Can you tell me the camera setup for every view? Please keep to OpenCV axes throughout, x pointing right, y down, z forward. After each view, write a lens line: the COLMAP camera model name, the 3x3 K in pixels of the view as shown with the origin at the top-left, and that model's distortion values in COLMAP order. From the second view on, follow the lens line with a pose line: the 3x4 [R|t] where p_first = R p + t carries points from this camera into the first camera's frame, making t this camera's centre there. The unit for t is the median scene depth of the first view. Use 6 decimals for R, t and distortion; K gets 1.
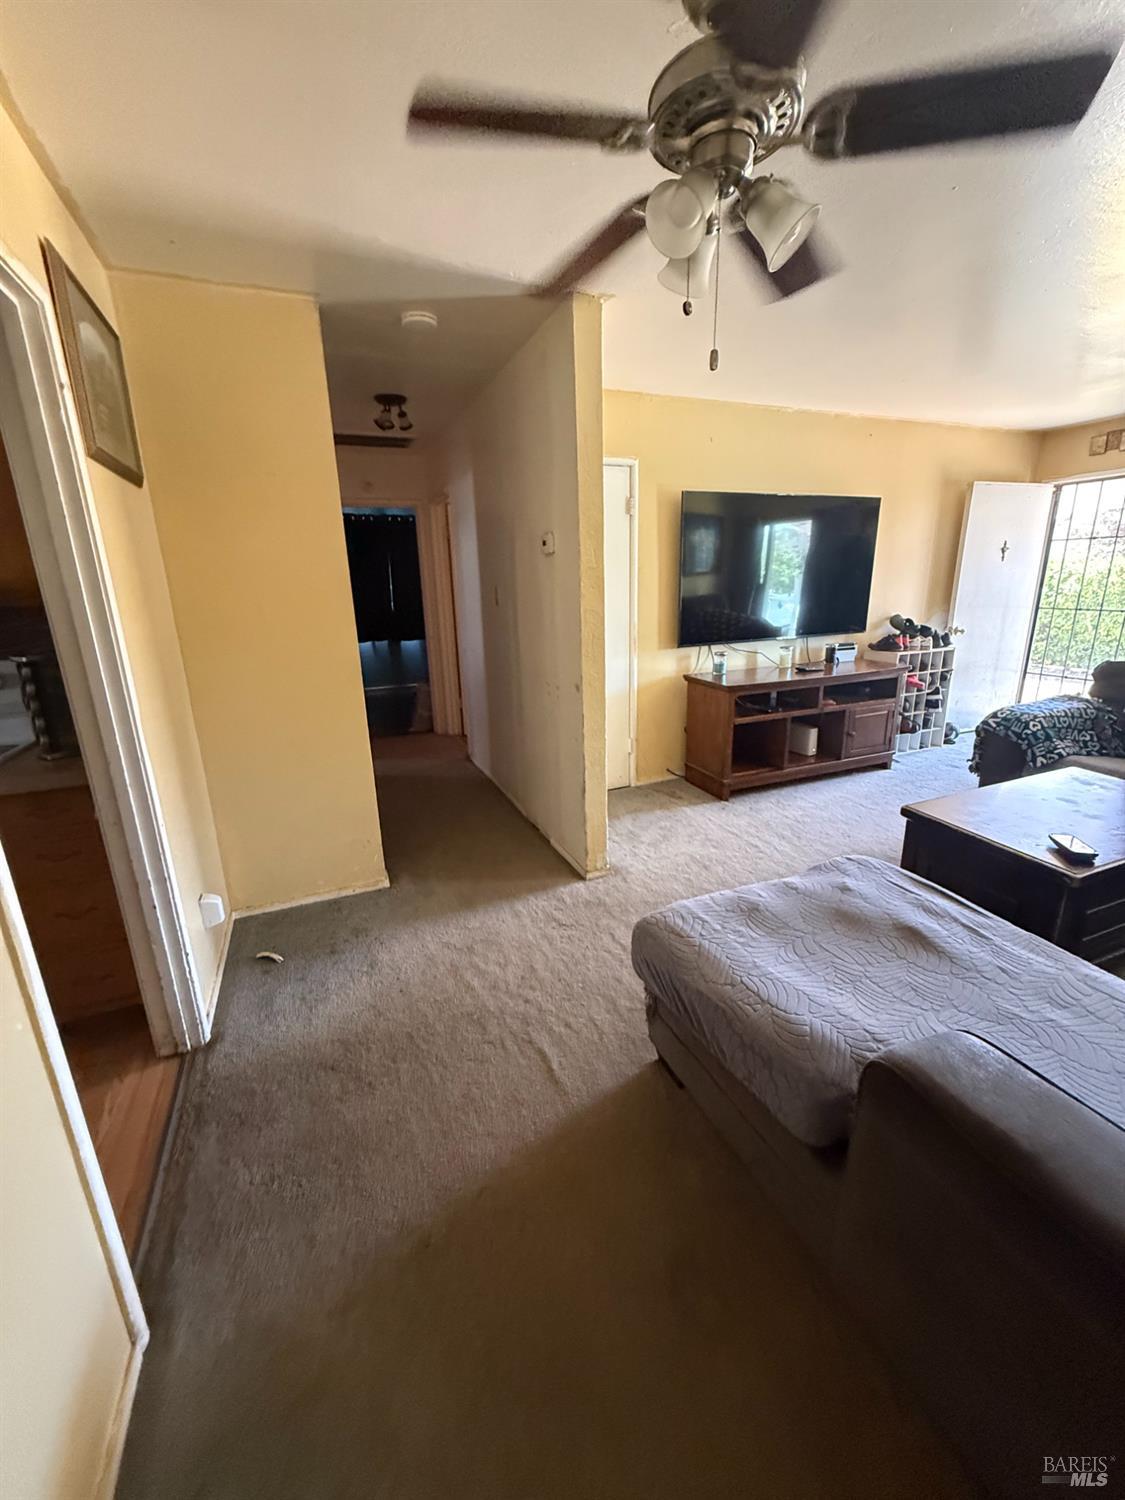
lens RADIAL K [[600.4, 0, 561.2], [0, 600.4, 746.8], [0, 0, 1]] dist [0.000086, 0.000315]
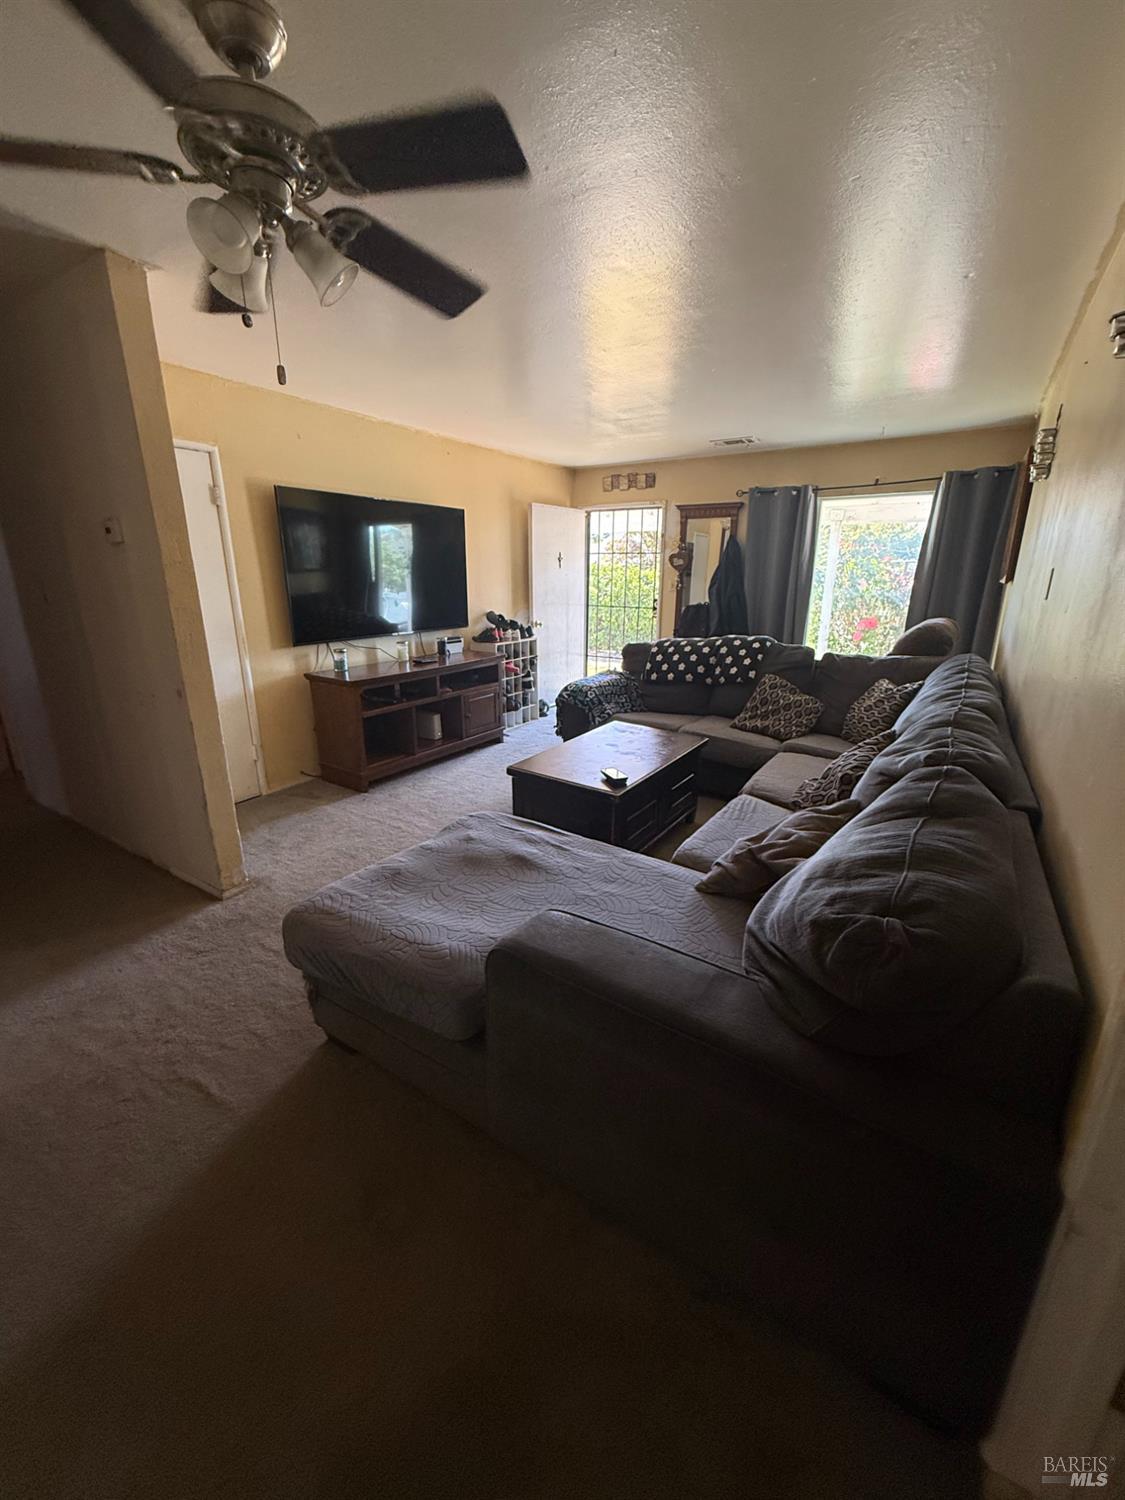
lens RADIAL K [[600.4, 0, 564.0], [0, 600.4, 746.0], [0, 0, 1]] dist [0.000086, 0.000315]
pose [[0.823594, -0.130314, 0.552006, -0.004486], [0.129617, 0.990737, 0.040498, 0.016245], [-0.552170, 0.038195, 0.832856, -0.062191]]
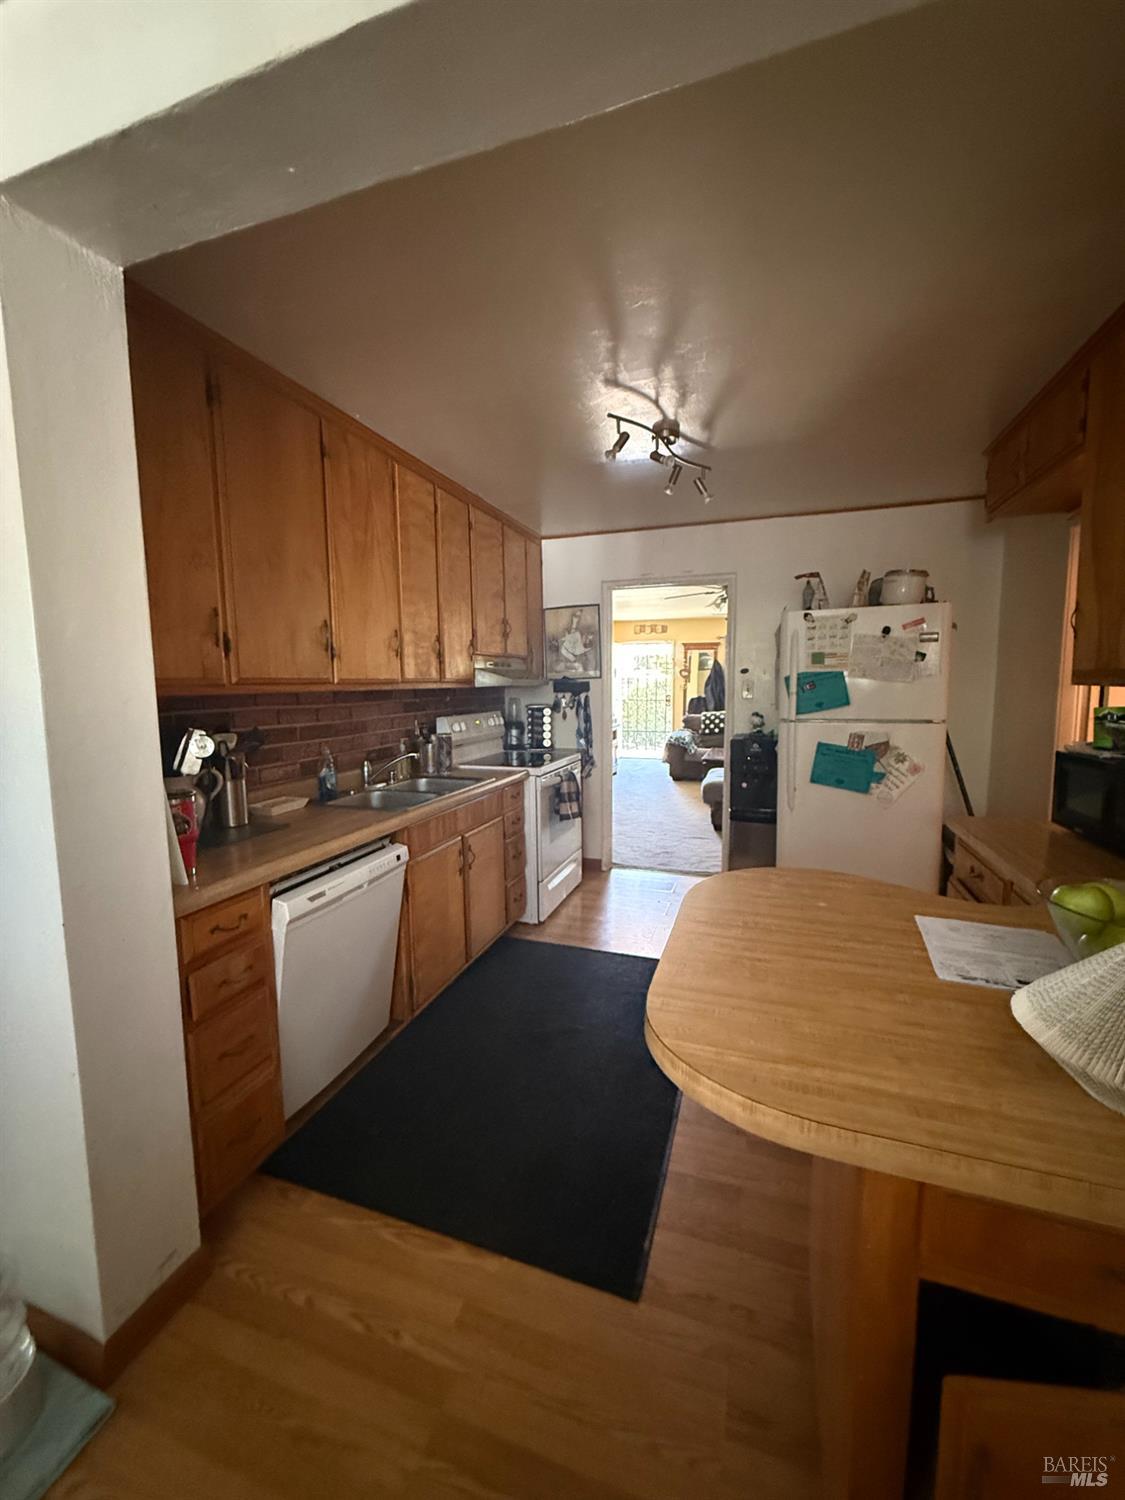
lens RADIAL K [[600.4, 0, 557.7], [0, 600.4, 746.5], [0, 0, 1]] dist [0.000086, 0.000315]
pose [[0.671579, -0.058947, 0.738584, -1.497405], [0.189757, 0.977268, -0.094545, 0.135496], [-0.716222, 0.203646, 0.667499, -0.328047]]
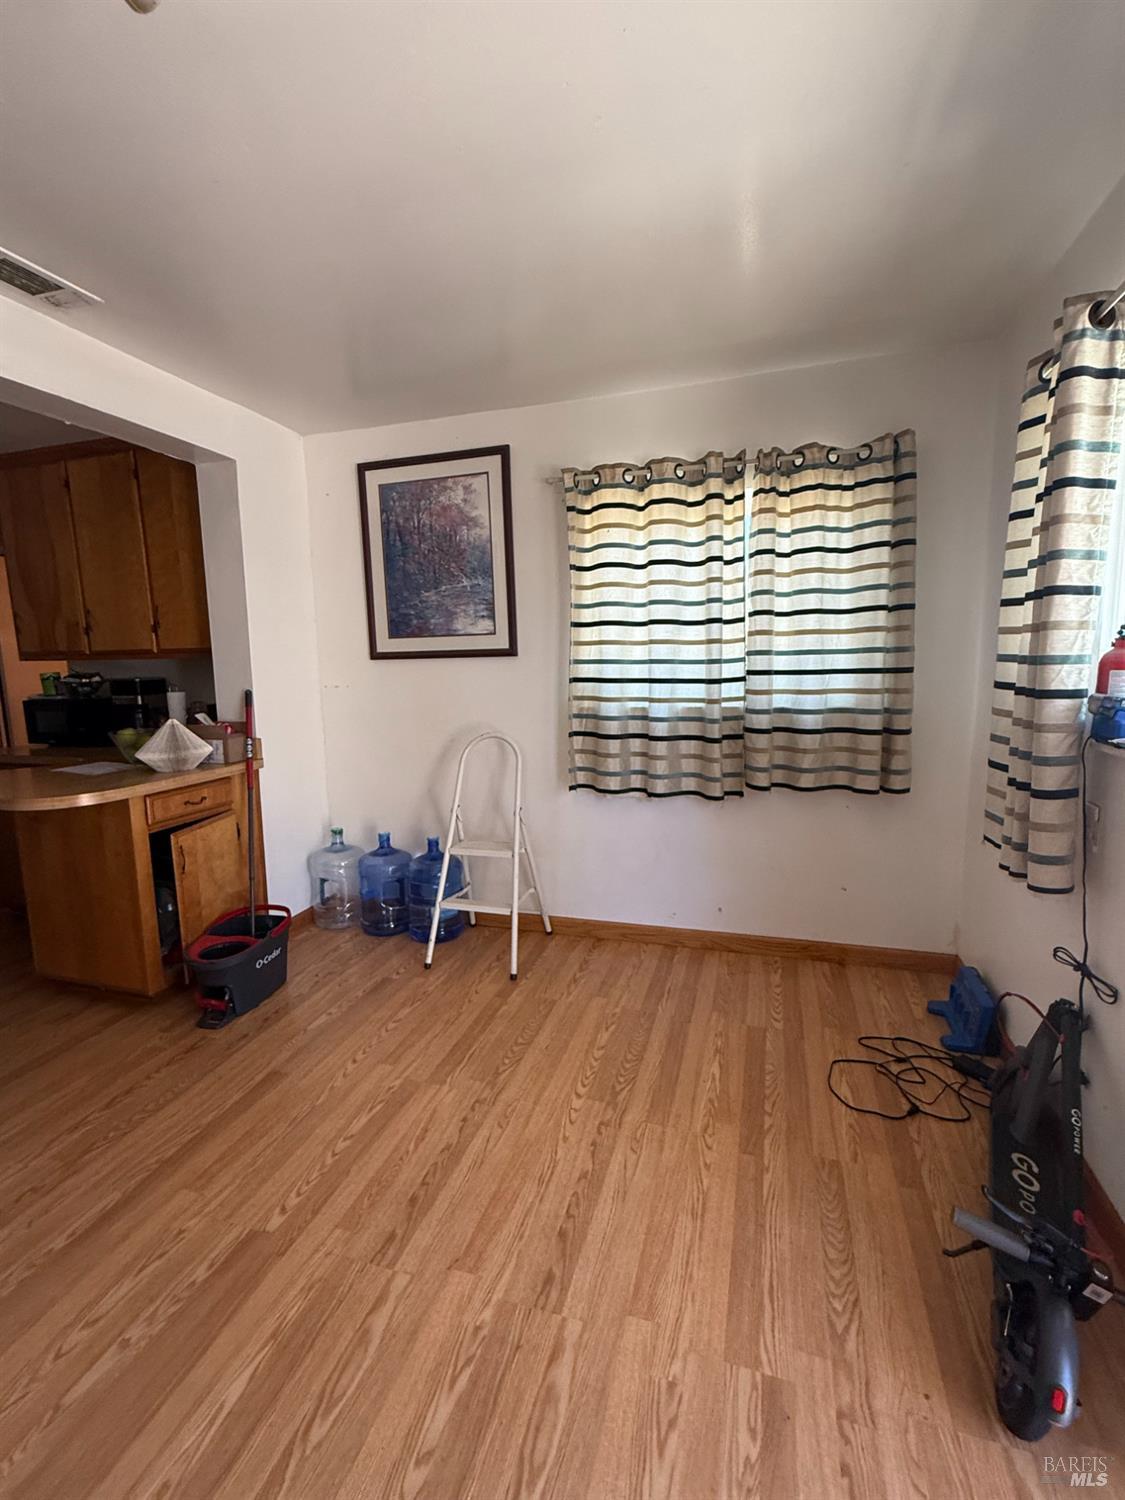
lens RADIAL K [[669.4, 0, 552.8], [0, 669.4, 748.1], [0, 0, 1]] dist [0.002879, -0.003114]
pose [[-0.755719, -0.046518, 0.653242, -2.153280], [0.215191, 0.924449, 0.314780, 0.087174], [-0.618532, 0.378456, -0.688613, -0.017443]]
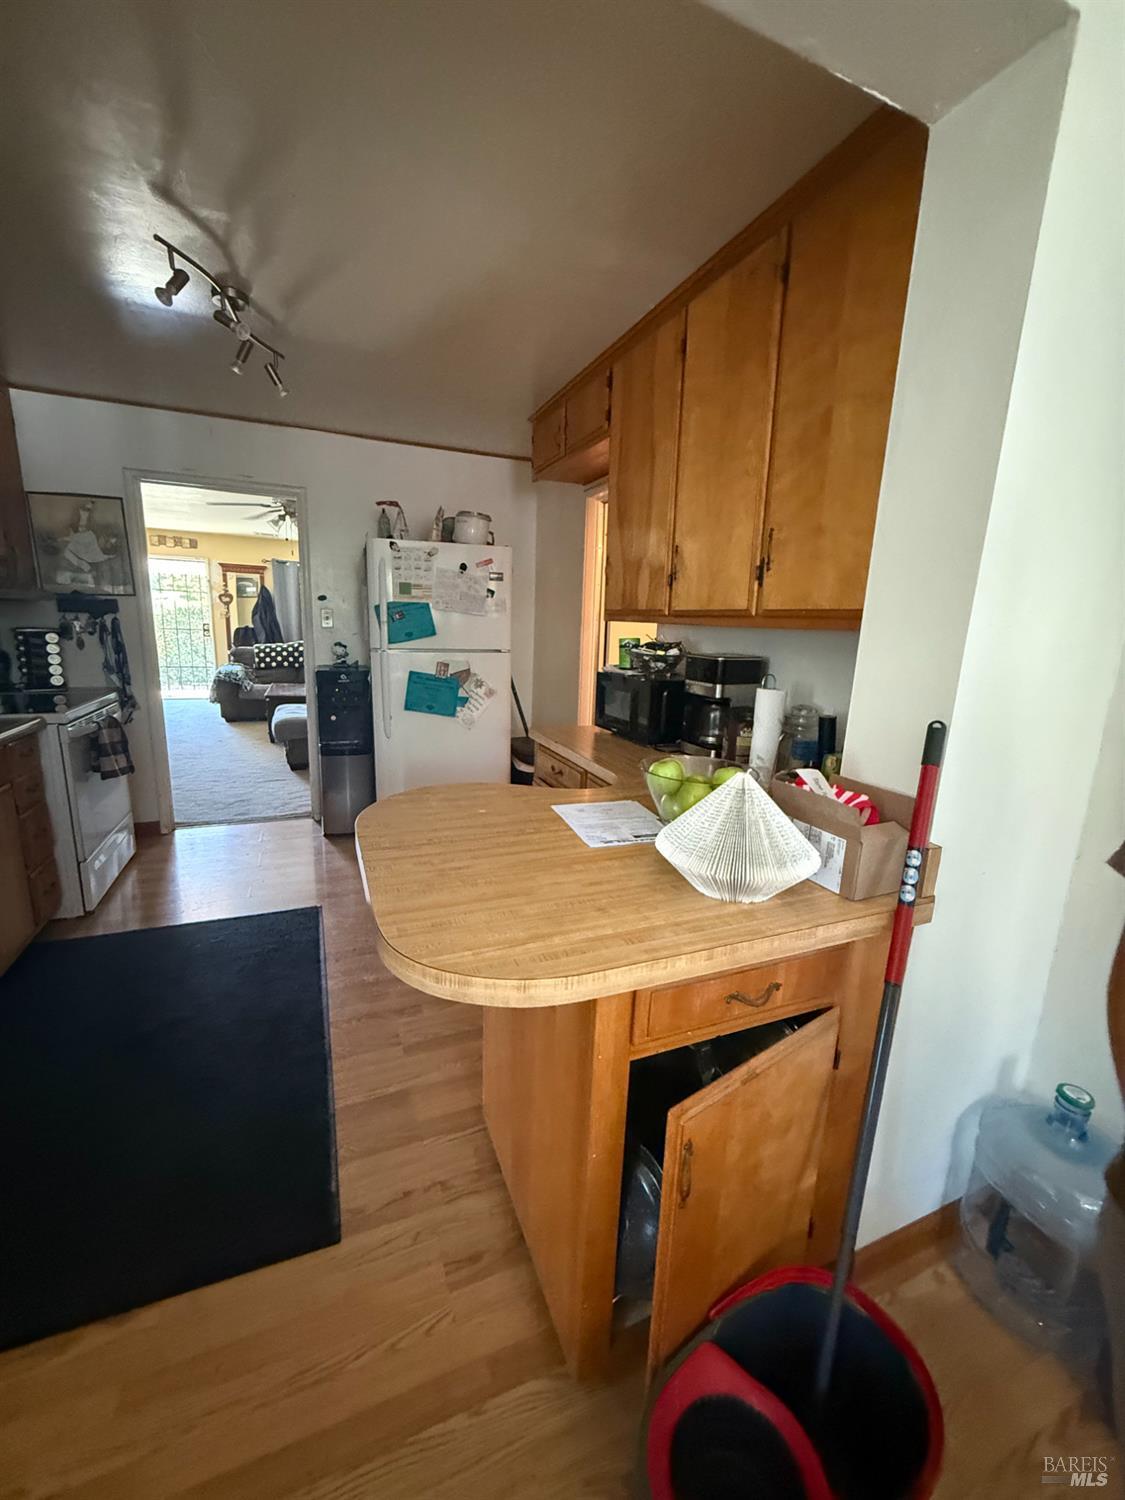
lens RADIAL K [[600.4, 0, 563.0], [0, 600.4, 747.4], [0, 0, 1]] dist [0.000086, 0.000315]
pose [[0.005159, -0.177656, 0.984079, -1.517054], [0.232983, 0.957223, 0.171587, 0.126921], [-0.972467, 0.228389, 0.046330, -0.252474]]
